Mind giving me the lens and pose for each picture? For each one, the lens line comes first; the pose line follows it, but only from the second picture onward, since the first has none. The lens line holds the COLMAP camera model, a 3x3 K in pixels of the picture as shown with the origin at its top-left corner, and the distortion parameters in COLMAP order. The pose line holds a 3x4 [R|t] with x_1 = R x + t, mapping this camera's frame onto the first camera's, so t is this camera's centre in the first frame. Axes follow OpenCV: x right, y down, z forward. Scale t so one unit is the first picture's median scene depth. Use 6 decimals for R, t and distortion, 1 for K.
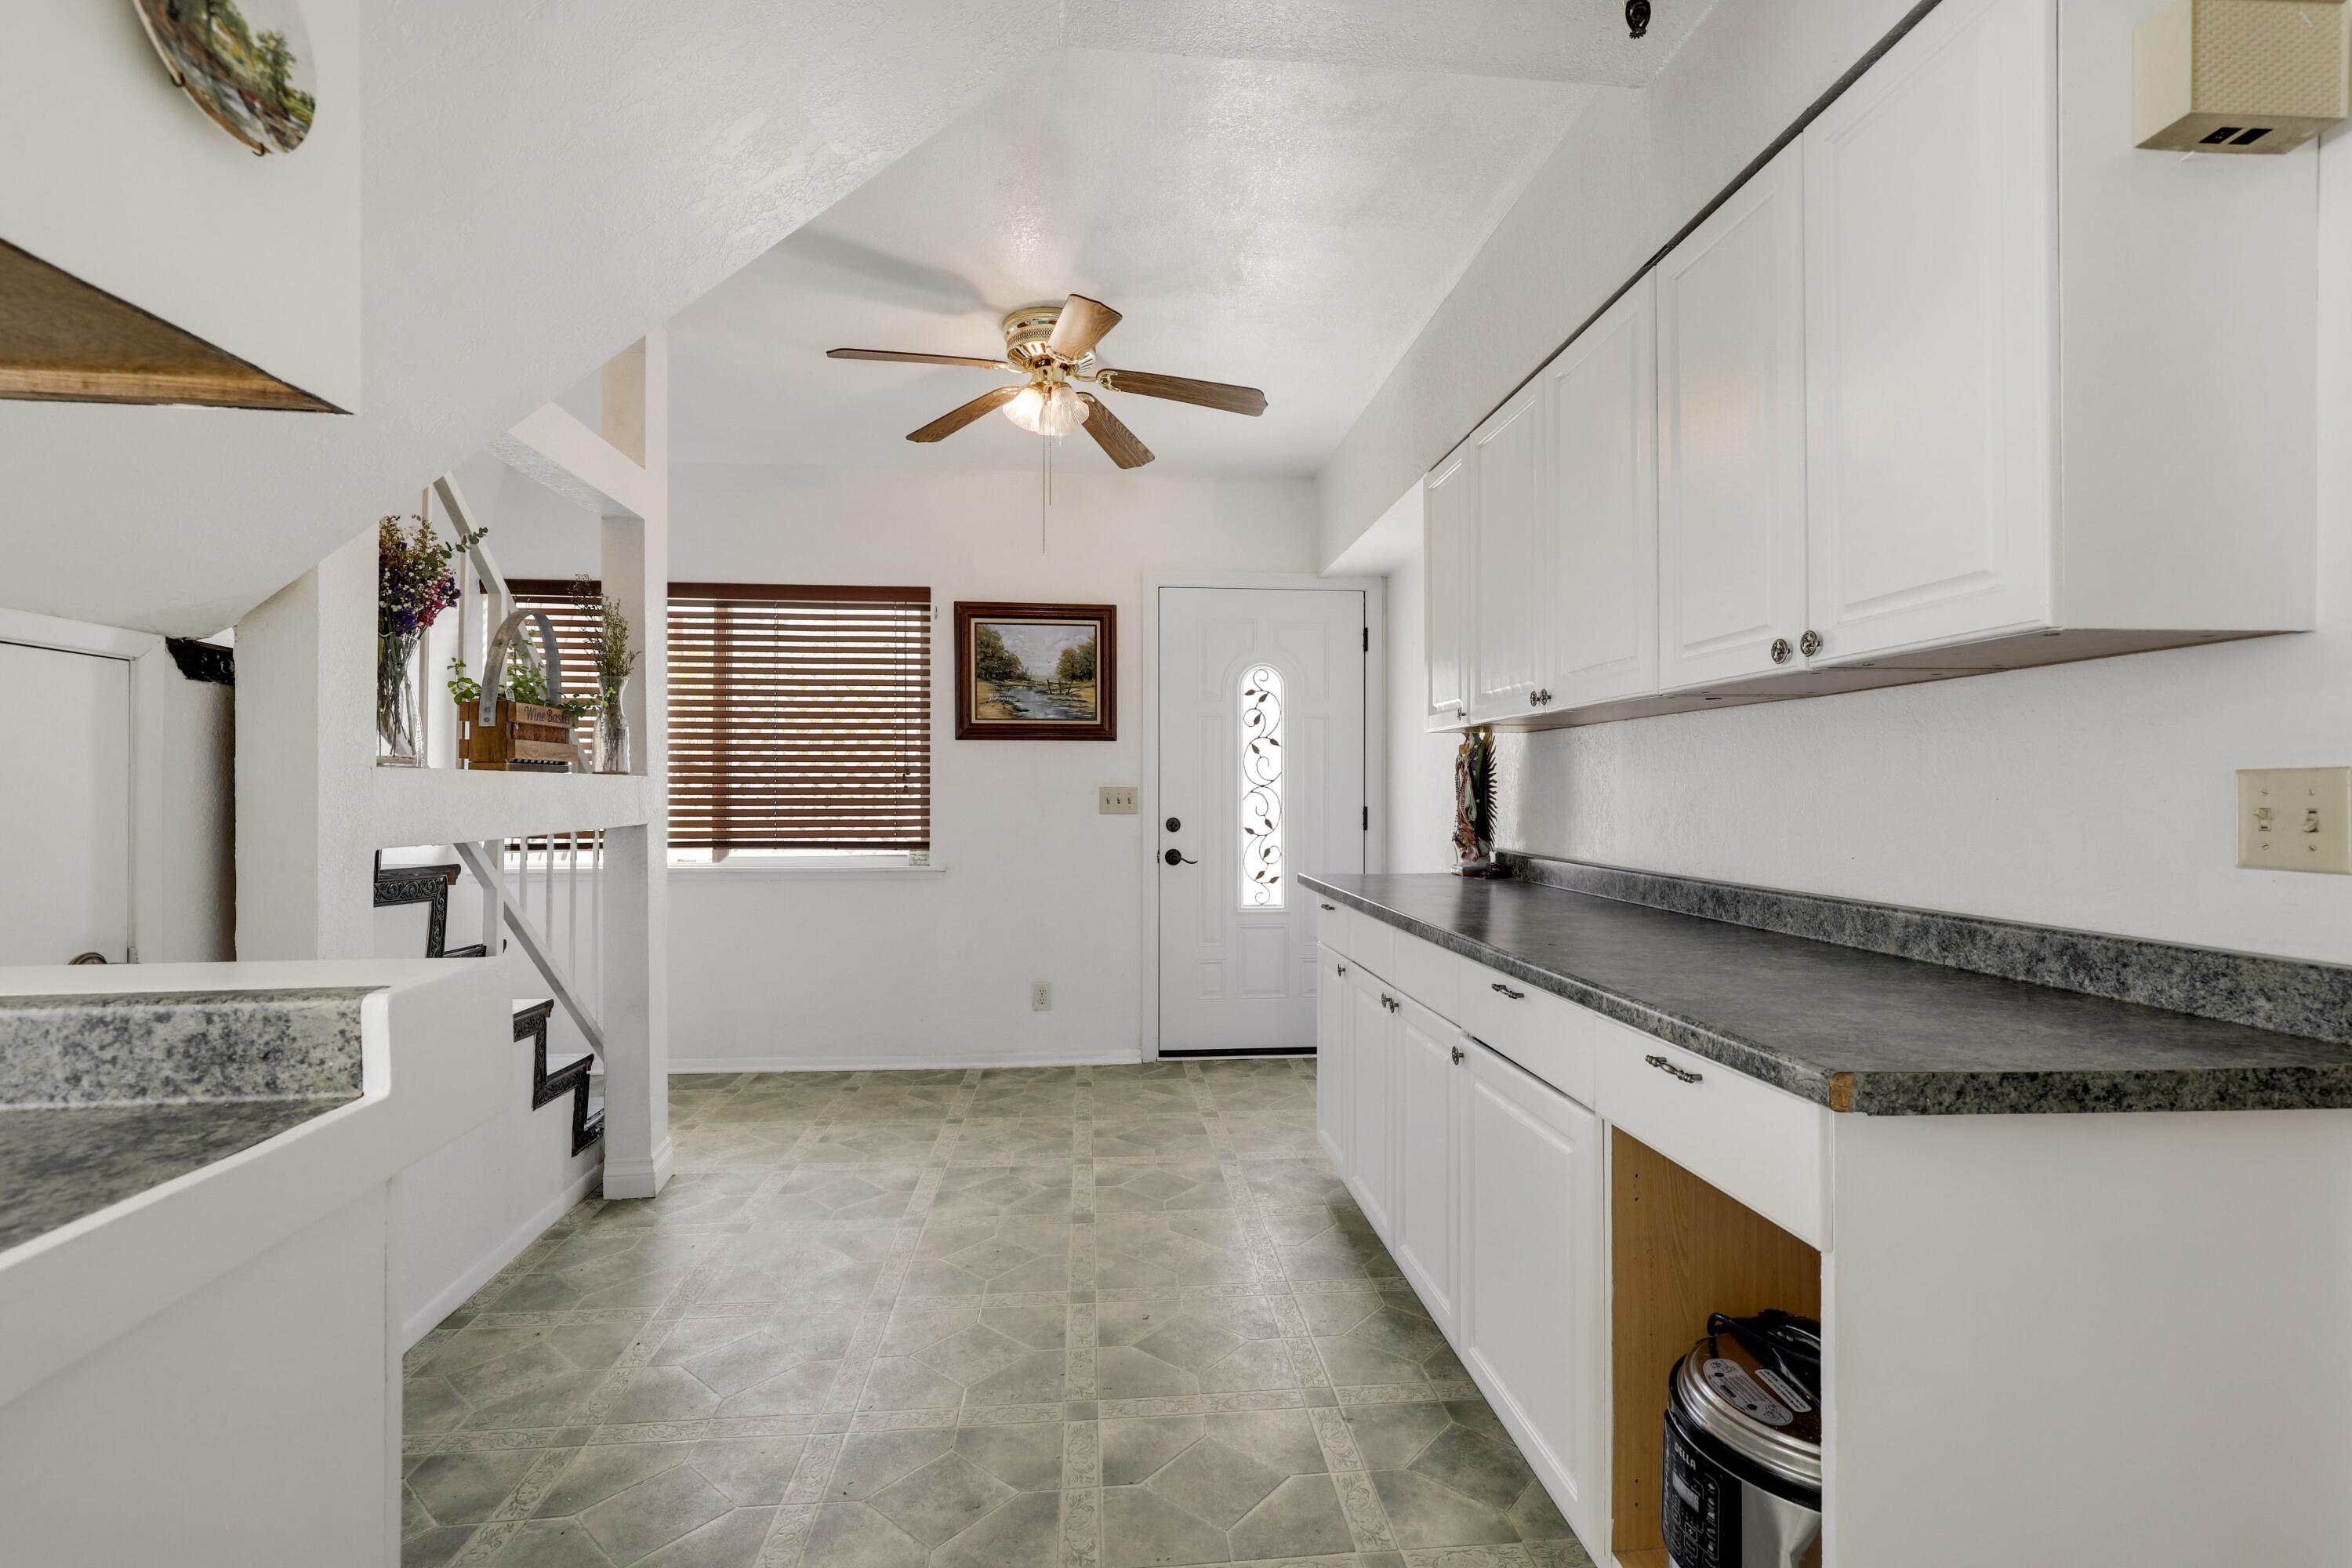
lens RADIAL K [[1086.2, 0, 1188.6], [0, 1086.2, 793.3], [0, 0, 1]] dist [-0.000535, -0.000120]
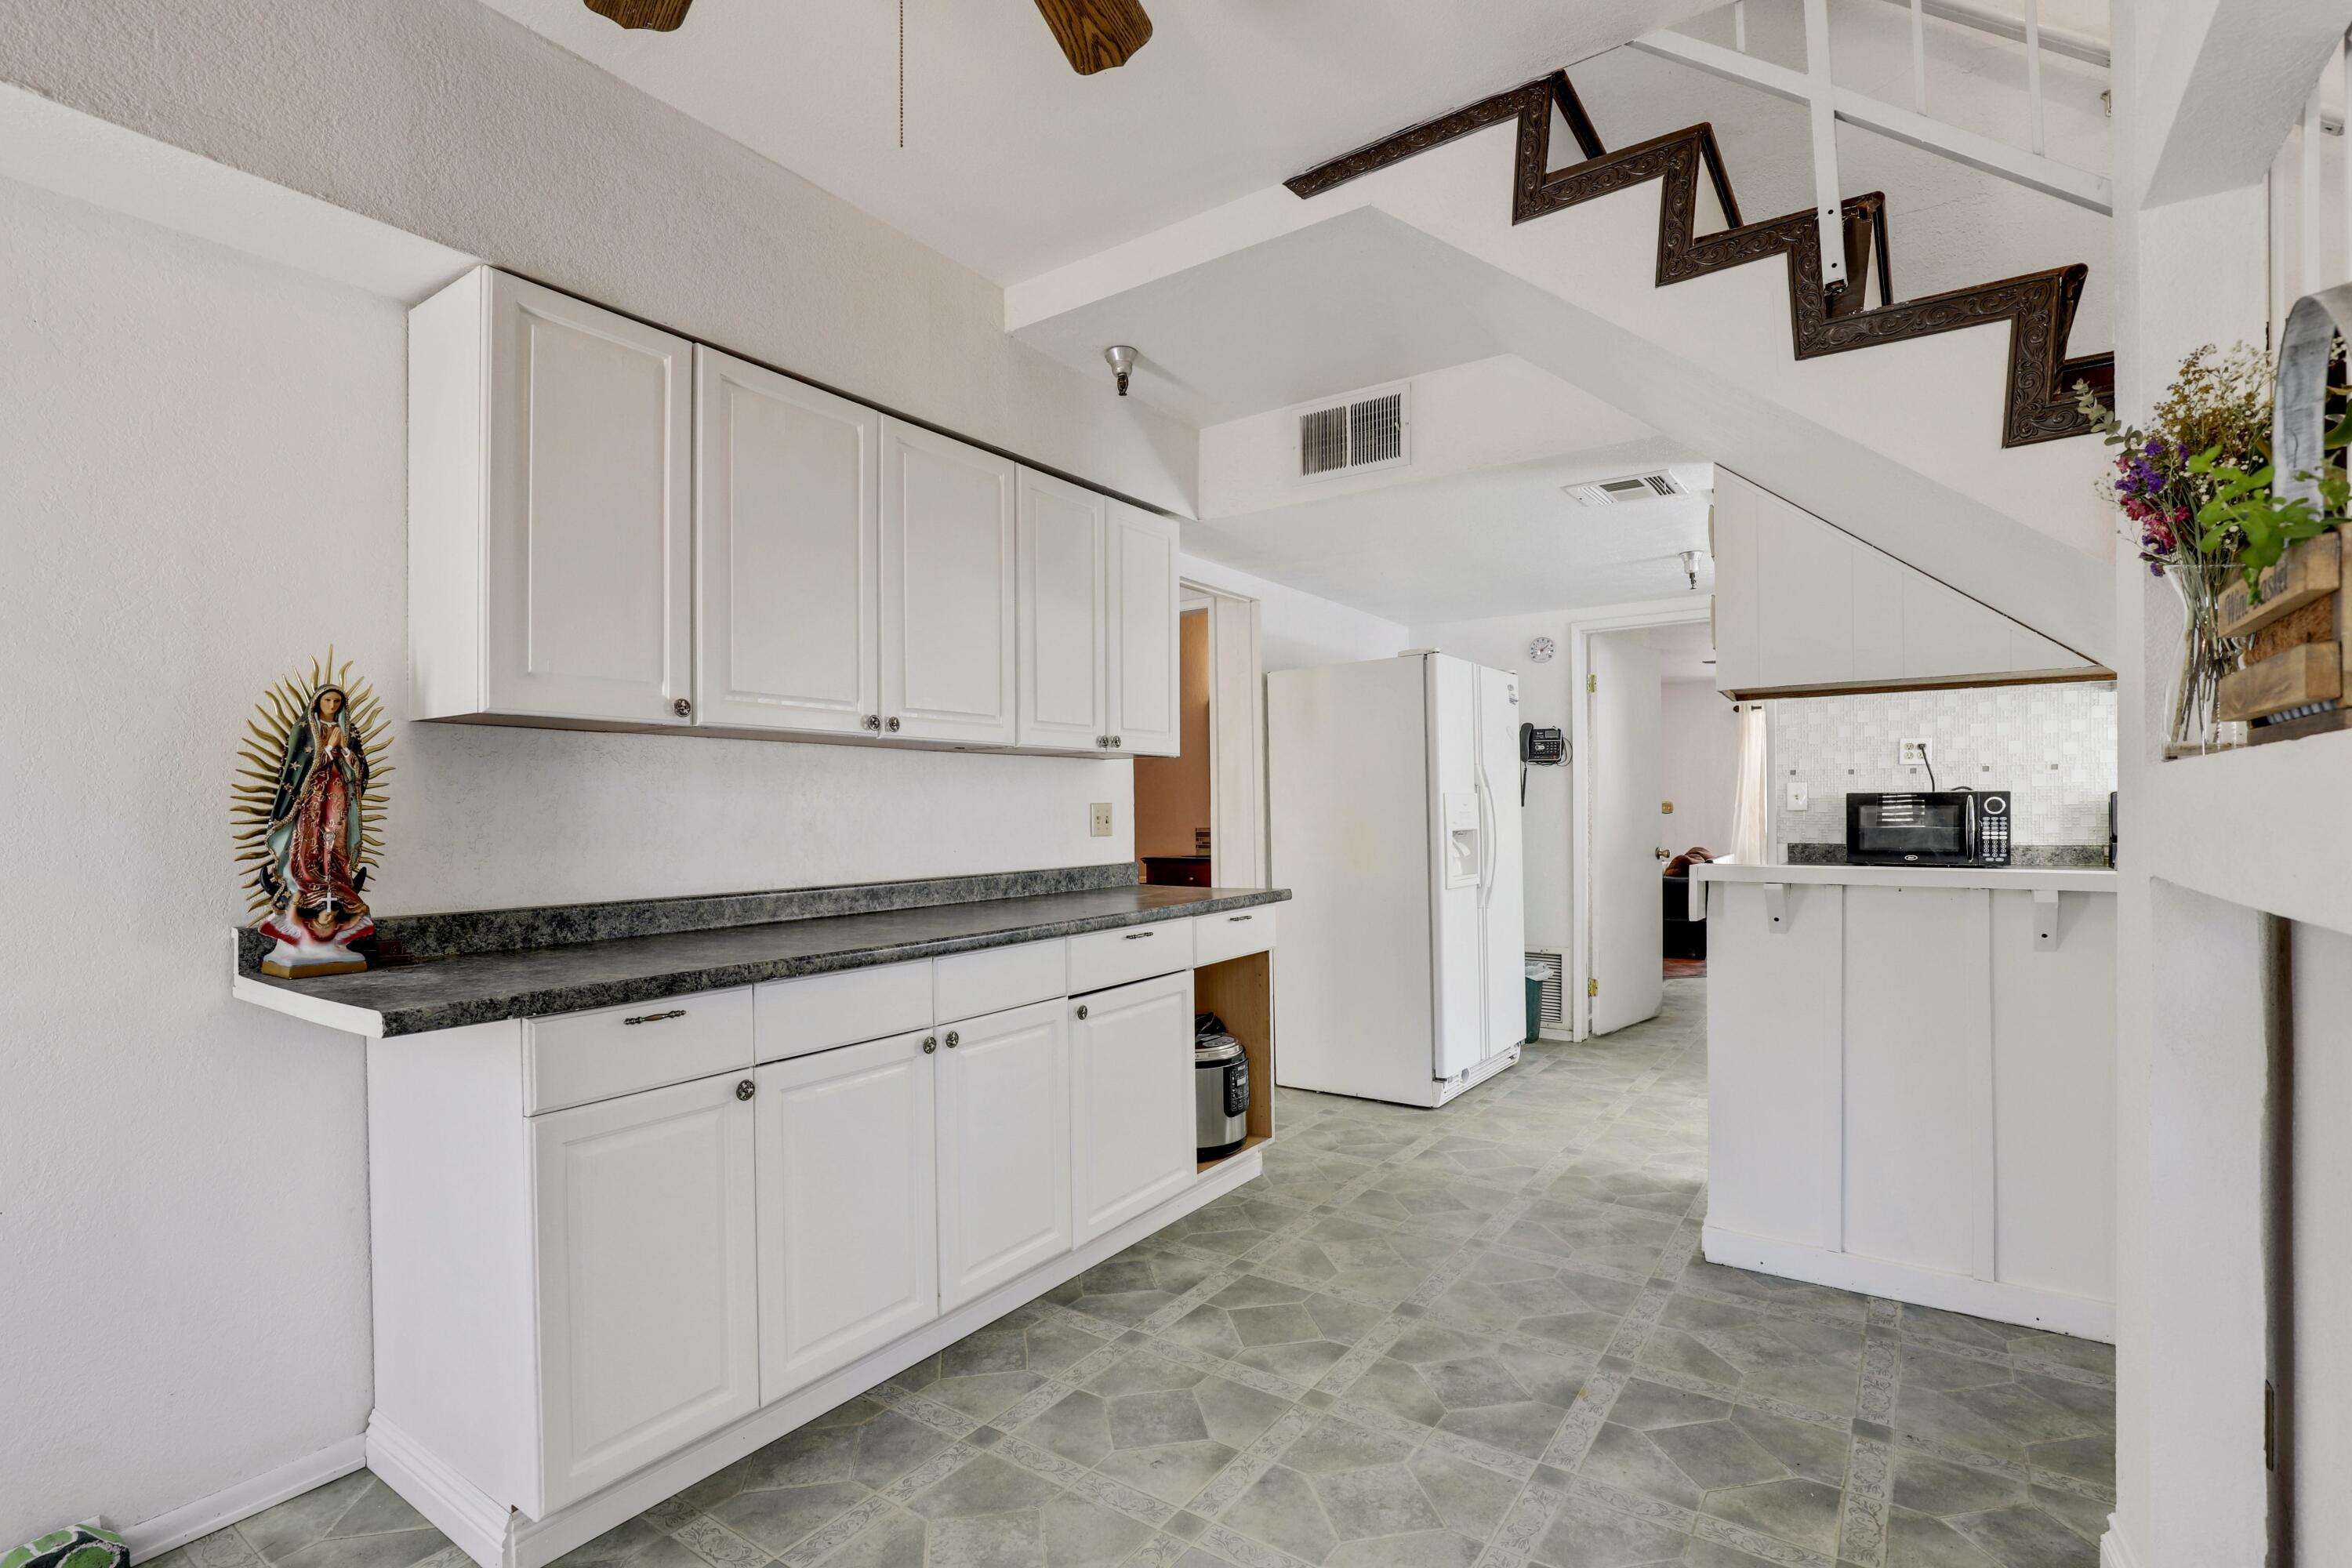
lens RADIAL K [[1094.8, 0, 1176.0], [0, 1094.8, 784.0], [0, 0, 1]] dist [-0.018281, 0.000076]
pose [[-0.764167, 0.023717, 0.644582, -0.412095], [0.009857, 0.999636, -0.025095, 0.000149], [-0.644943, -0.012823, -0.764123, 1.142439]]
